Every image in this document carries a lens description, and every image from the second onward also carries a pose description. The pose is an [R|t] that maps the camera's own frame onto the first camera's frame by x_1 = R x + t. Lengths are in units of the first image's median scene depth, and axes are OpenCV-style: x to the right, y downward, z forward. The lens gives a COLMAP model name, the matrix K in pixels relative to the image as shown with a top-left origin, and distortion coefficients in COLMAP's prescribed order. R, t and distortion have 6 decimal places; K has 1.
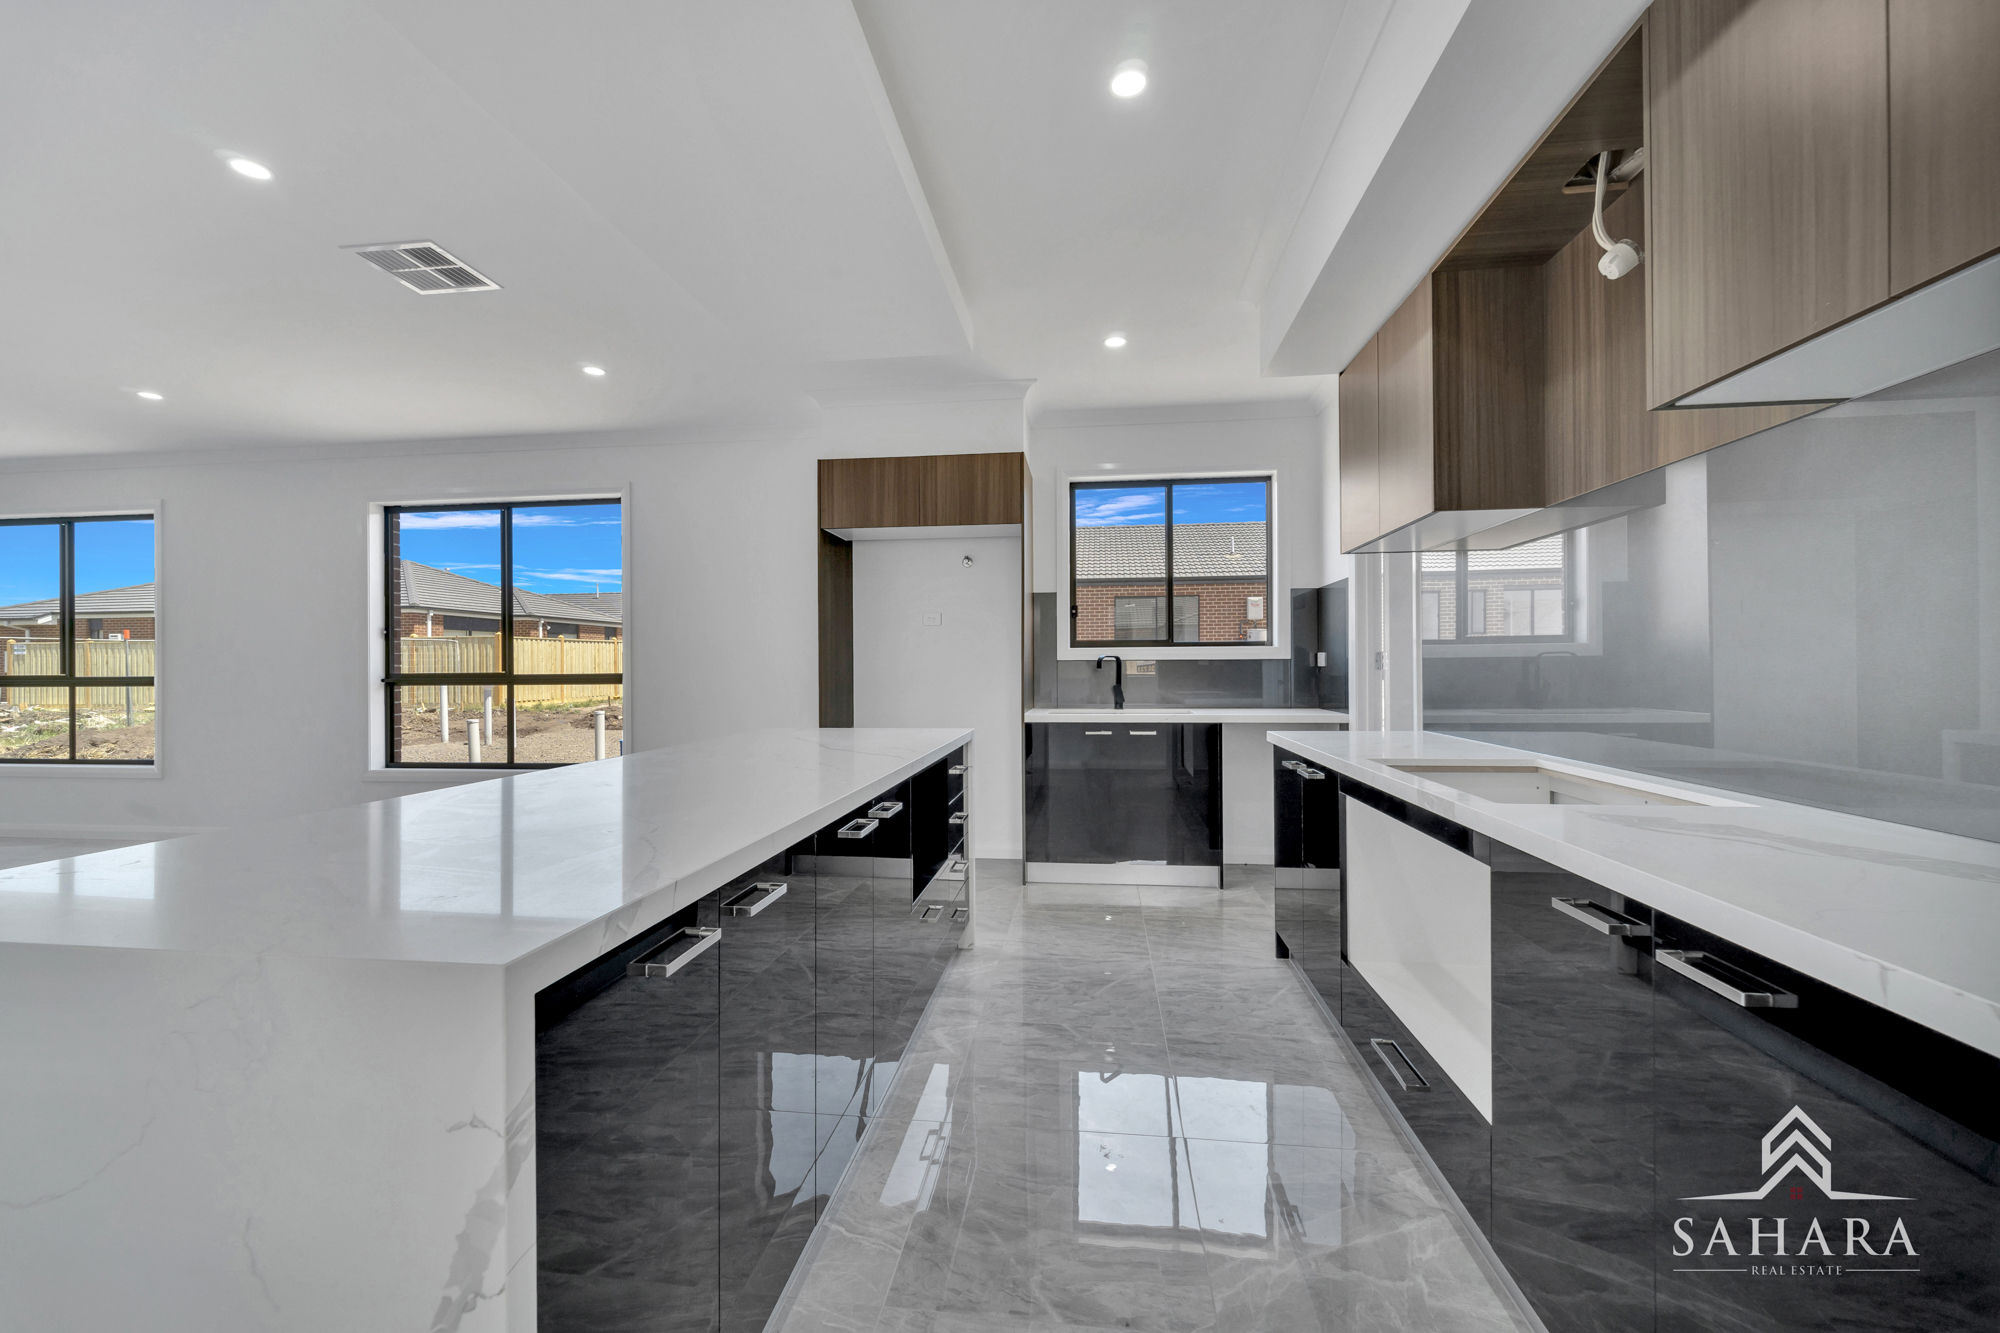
lens RADIAL K [[806.1, 0, 995.1], [0, 806.1, 665.8], [0, 0, 1]] dist [-0.000539, -0.000375]
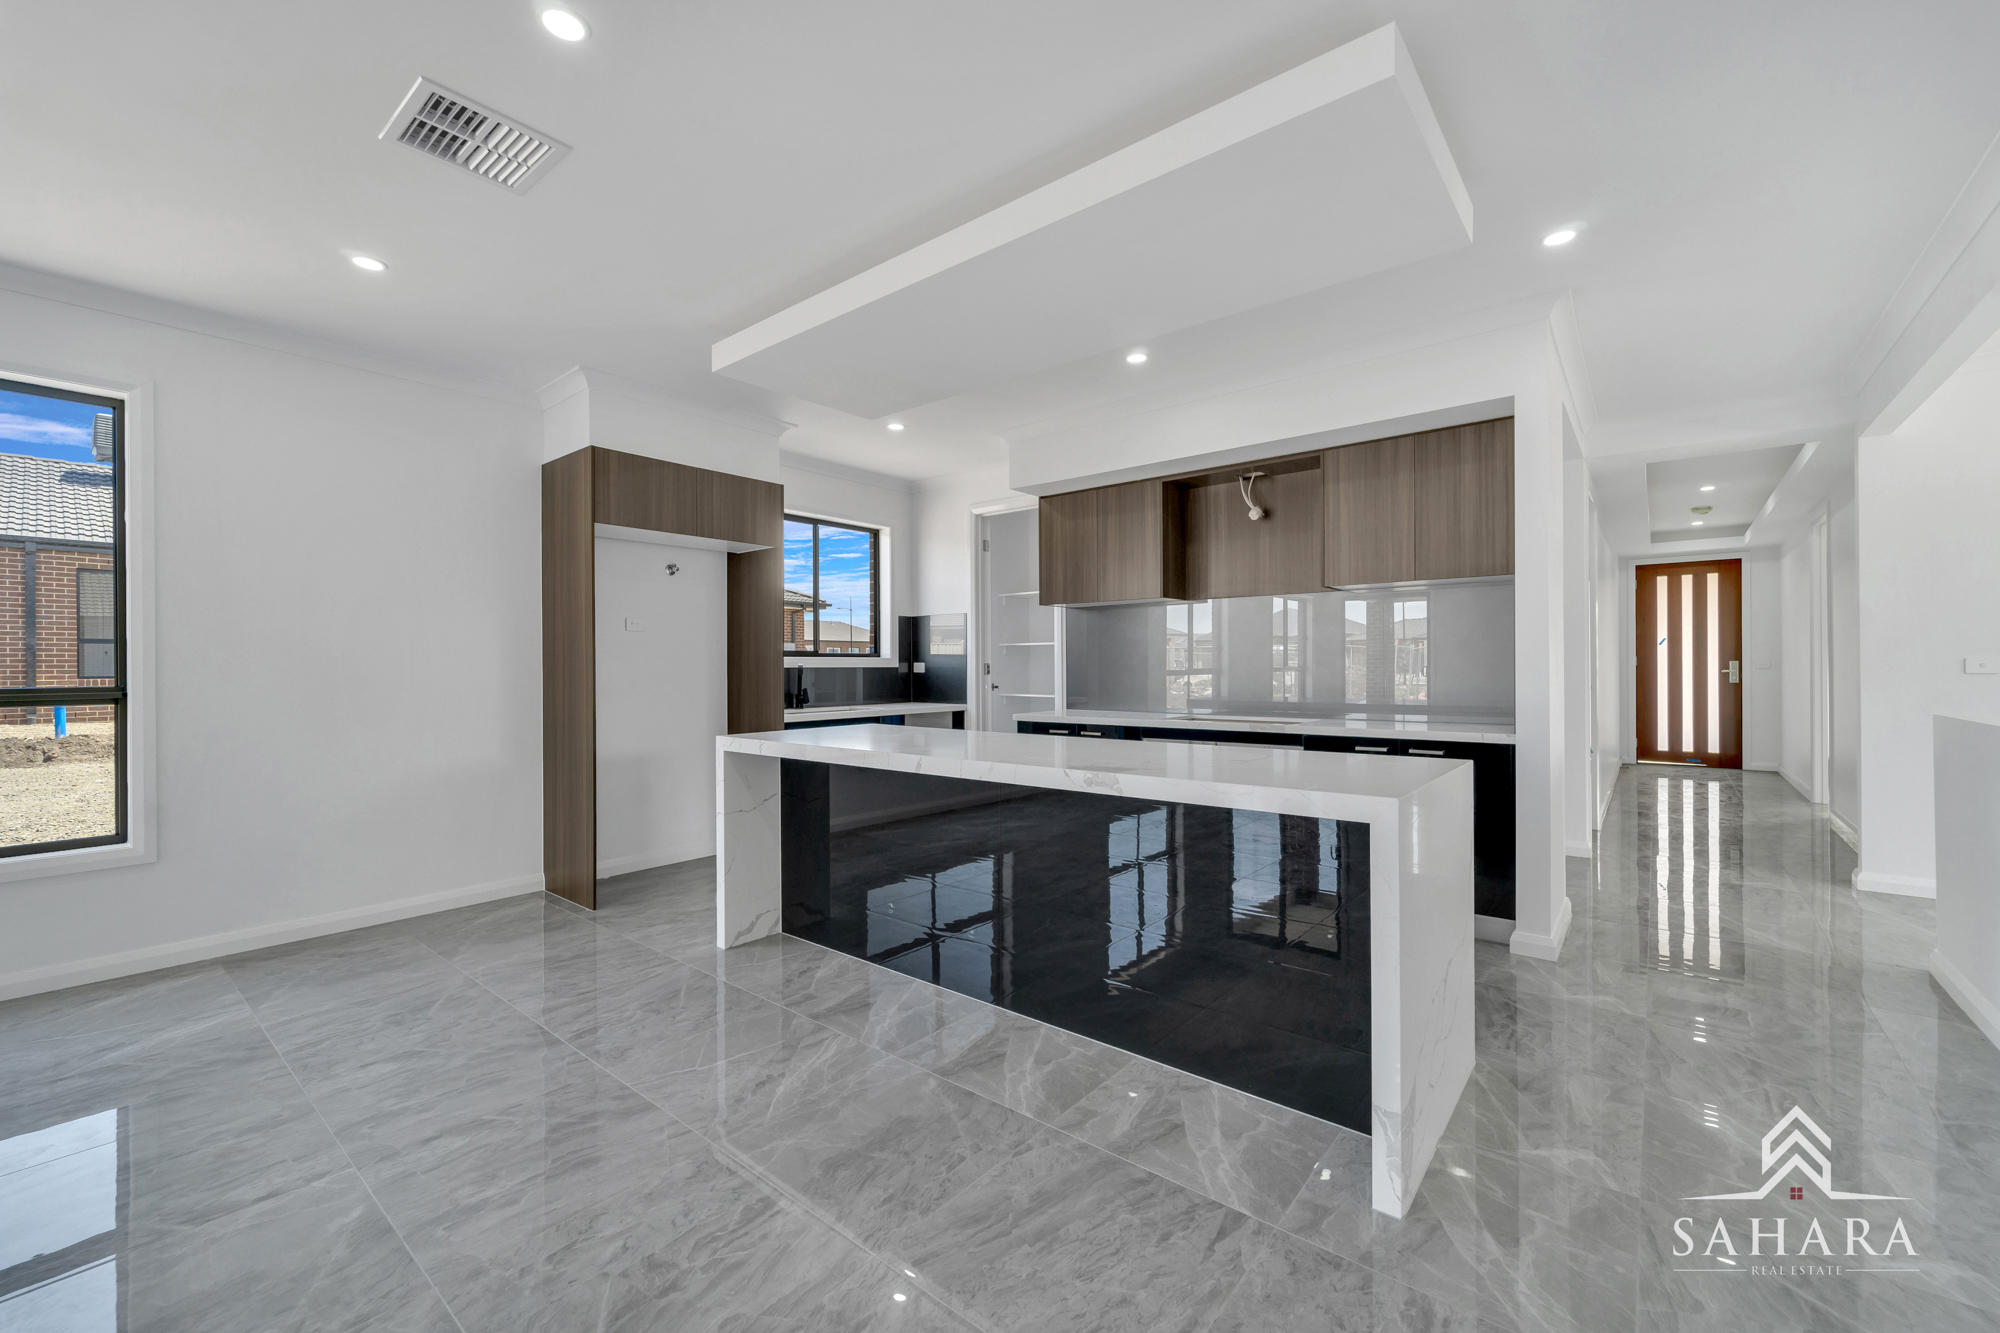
lens RADIAL K [[801.6, 0, 994.4], [0, 801.6, 666.4], [0, 0, 1]] dist [0.000242, -0.000037]
pose [[0.537452, 0.005179, 0.843278, -0.676238], [0.000322, 0.999980, -0.006346, -0.002206], [-0.843294, 0.003682, 0.537440, 0.127707]]
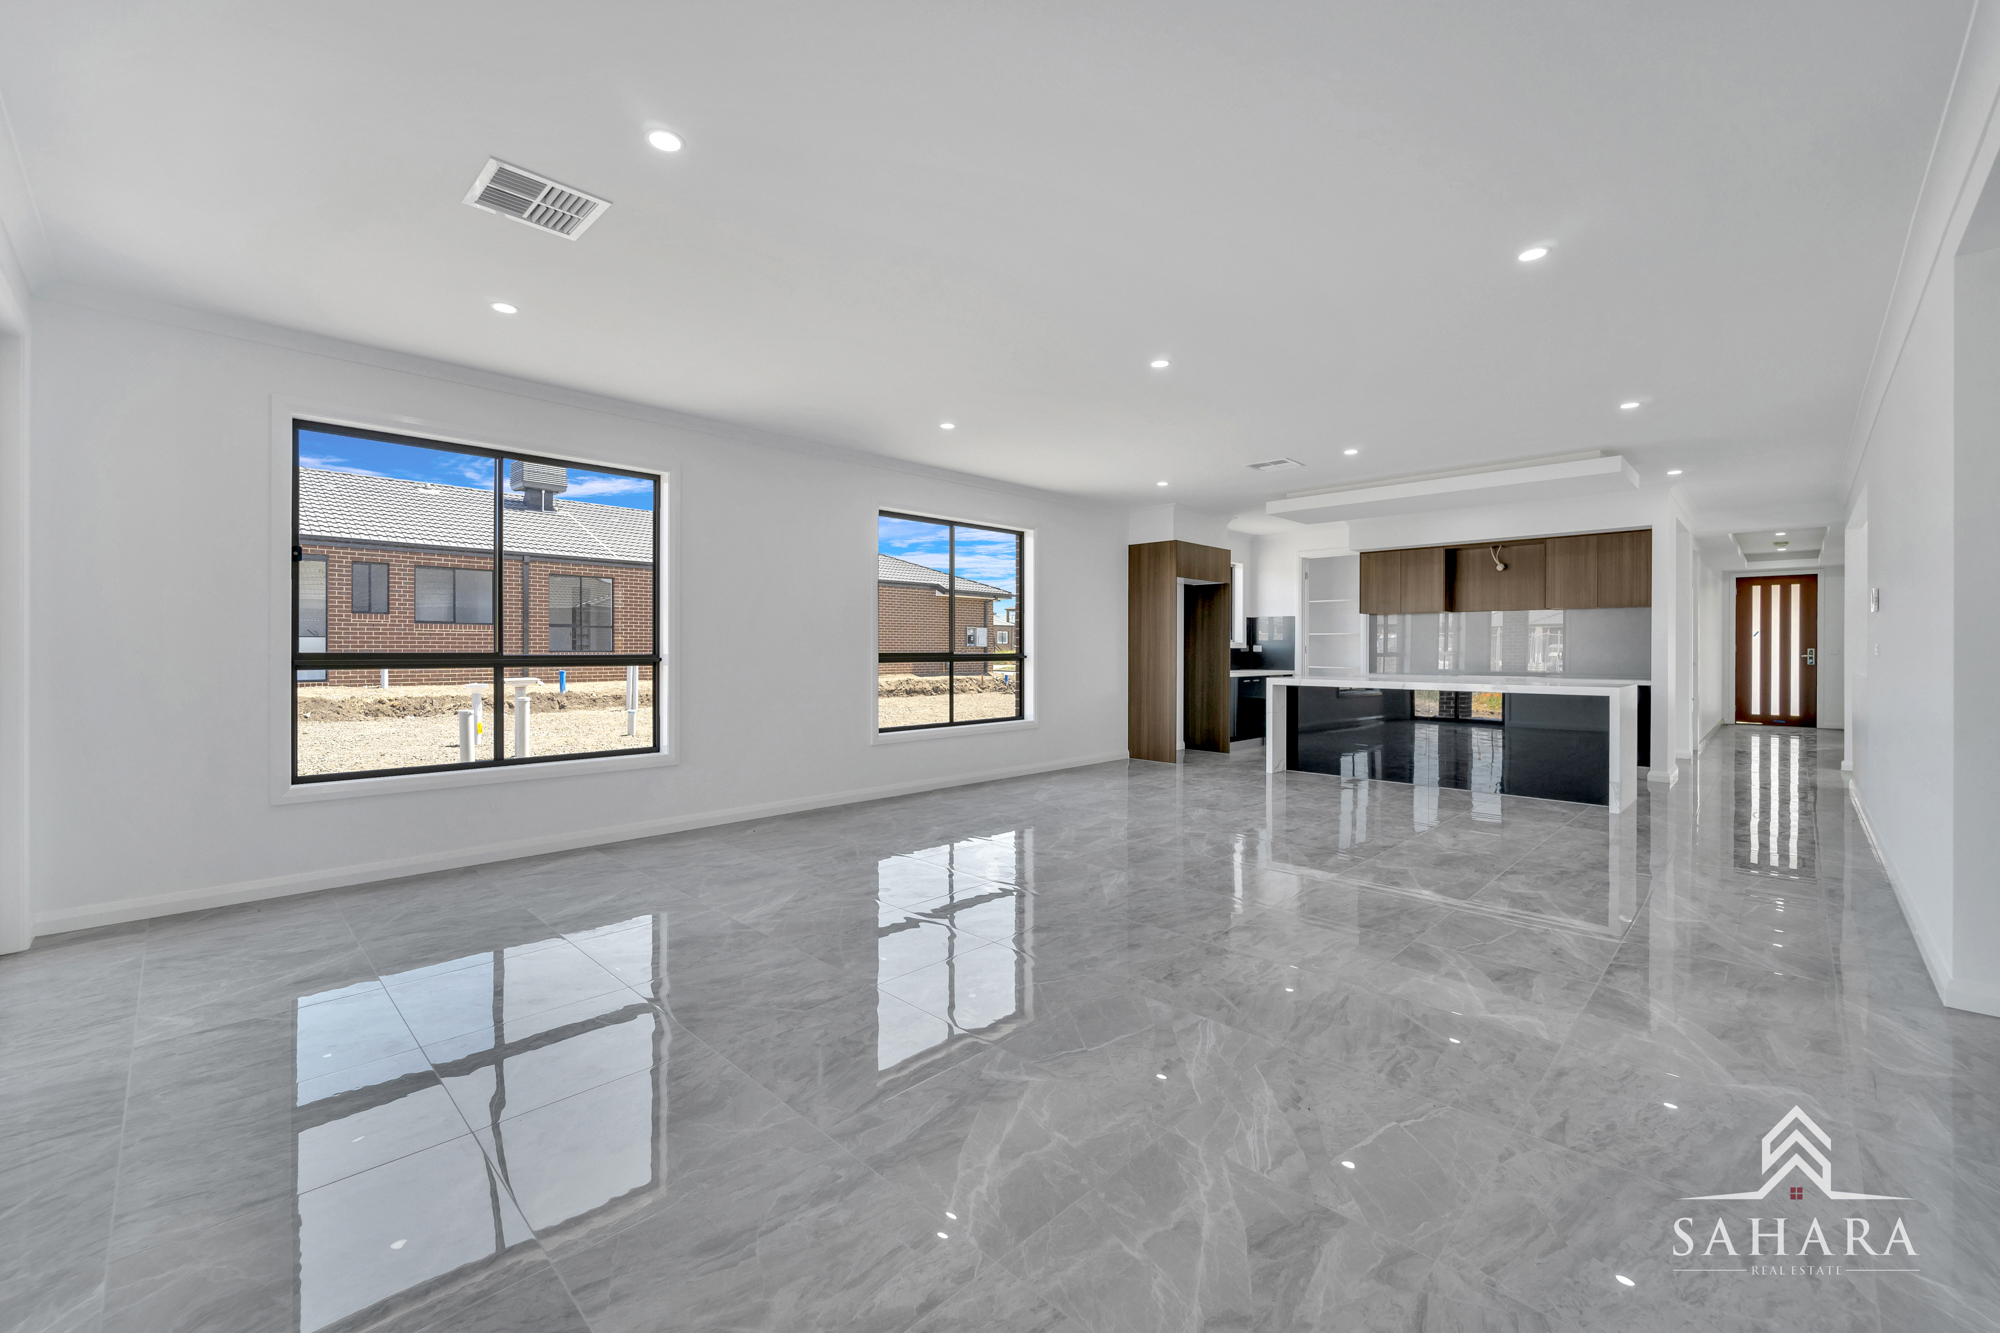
lens RADIAL K [[805.2, 0, 997.1], [0, 805.2, 652.5], [0, 0, 1]] dist [0.001222, -0.000002]
pose [[0.608668, 0.006036, 0.793402, -1.805516], [-0.007976, 0.999967, -0.001489, 0.010951], [-0.793385, -0.005422, 0.608696, 0.174378]]
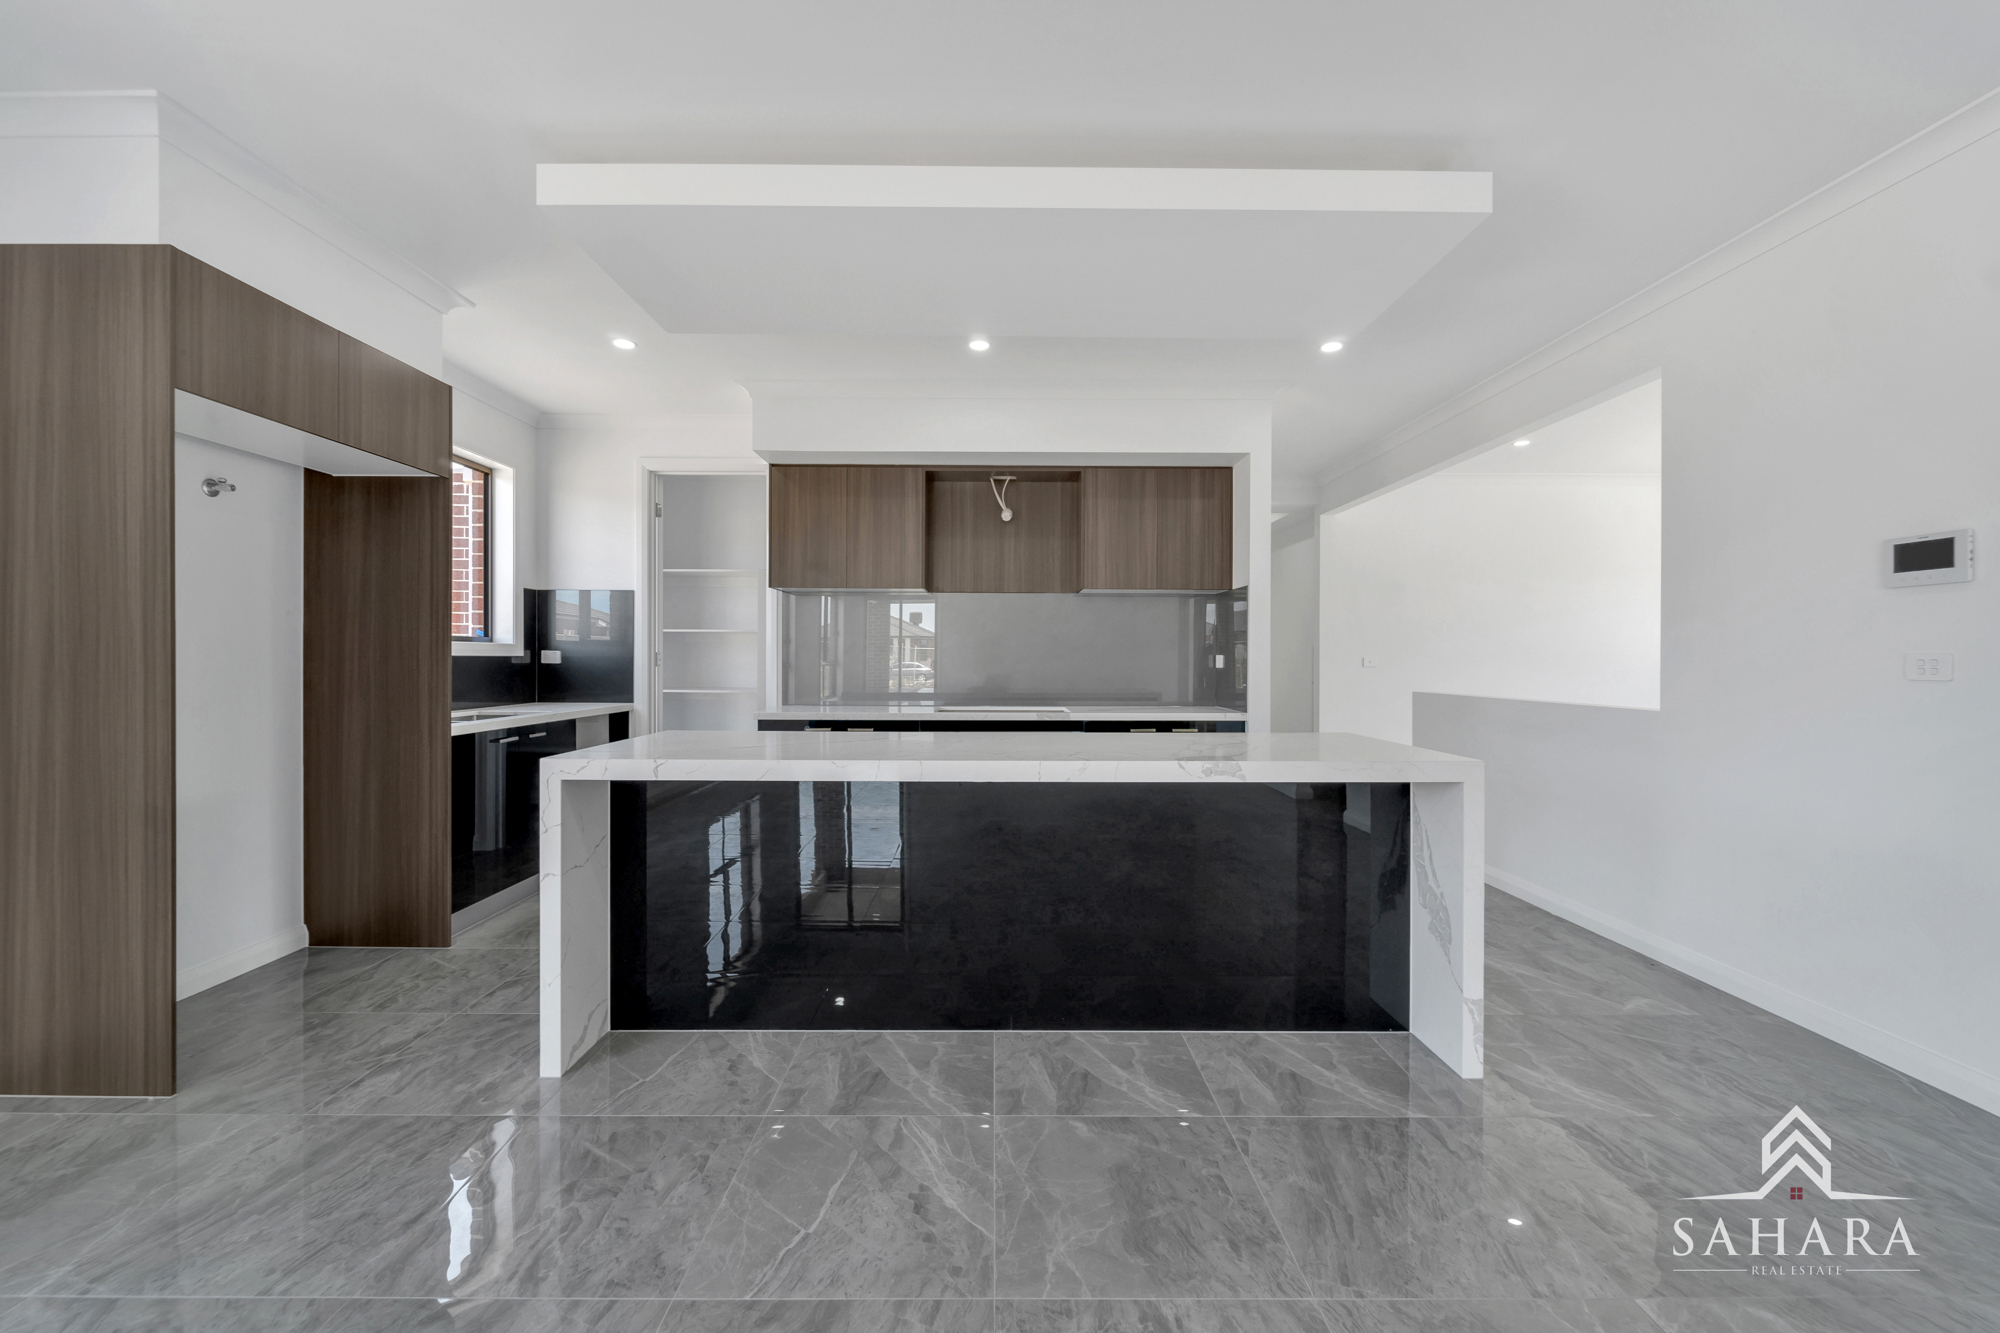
lens RADIAL K [[804.3, 0, 1000.9], [0, 804.3, 660.7], [0, 0, 1]] dist [0.000119, 0.000306]
pose [[-0.130808, 0.003641, 0.991401, -0.711886], [-0.003728, 0.999984, -0.004164, -0.001729], [-0.991401, -0.004241, -0.130792, 0.517182]]
